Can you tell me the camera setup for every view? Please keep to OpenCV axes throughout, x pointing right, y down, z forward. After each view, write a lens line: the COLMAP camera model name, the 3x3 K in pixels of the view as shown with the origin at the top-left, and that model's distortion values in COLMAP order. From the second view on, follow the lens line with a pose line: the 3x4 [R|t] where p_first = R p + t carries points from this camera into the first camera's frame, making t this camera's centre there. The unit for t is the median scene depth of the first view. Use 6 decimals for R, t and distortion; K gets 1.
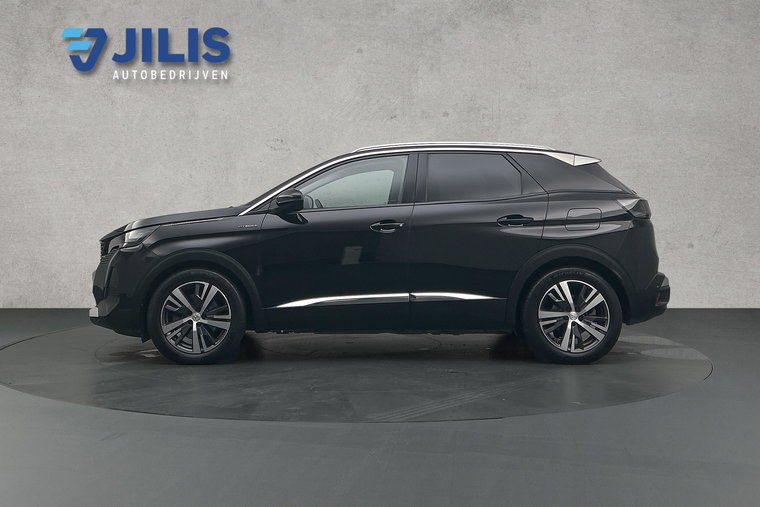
lens RADIAL K [[593.6, 0, 380.2], [0, 593.6, 254.9], [0, 0, 1]] dist [-0.005755, 0.000715]
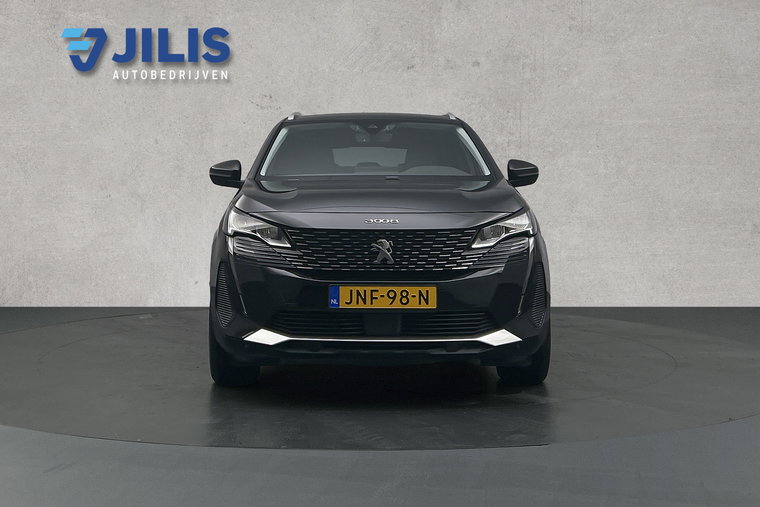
lens RADIAL K [[593.6, 0, 380.2], [0, 593.6, 253.8], [0, 0, 1]] dist [-0.005755, 0.000715]
pose [[1.000000, -0.000196, -0.000406, -0.018342], [0.000197, 1.000000, 0.000749, 0.017842], [0.000406, -0.000749, 1.000000, 0.202787]]
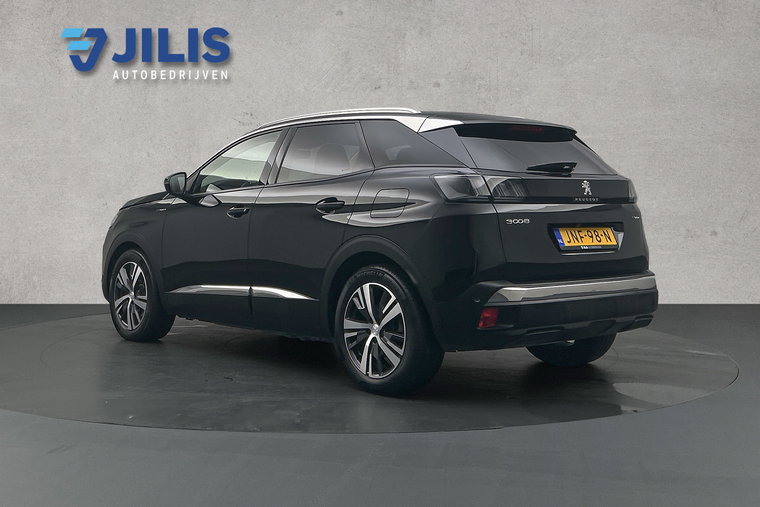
lens RADIAL K [[593.6, 0, 380.4], [0, 593.6, 253.8], [0, 0, 1]] dist [-0.005755, 0.000715]
pose [[1.000000, -0.000259, -0.000216, 0.026402], [0.000259, 1.000000, 0.000853, 0.014290], [0.000216, -0.000853, 1.000000, 0.116039]]
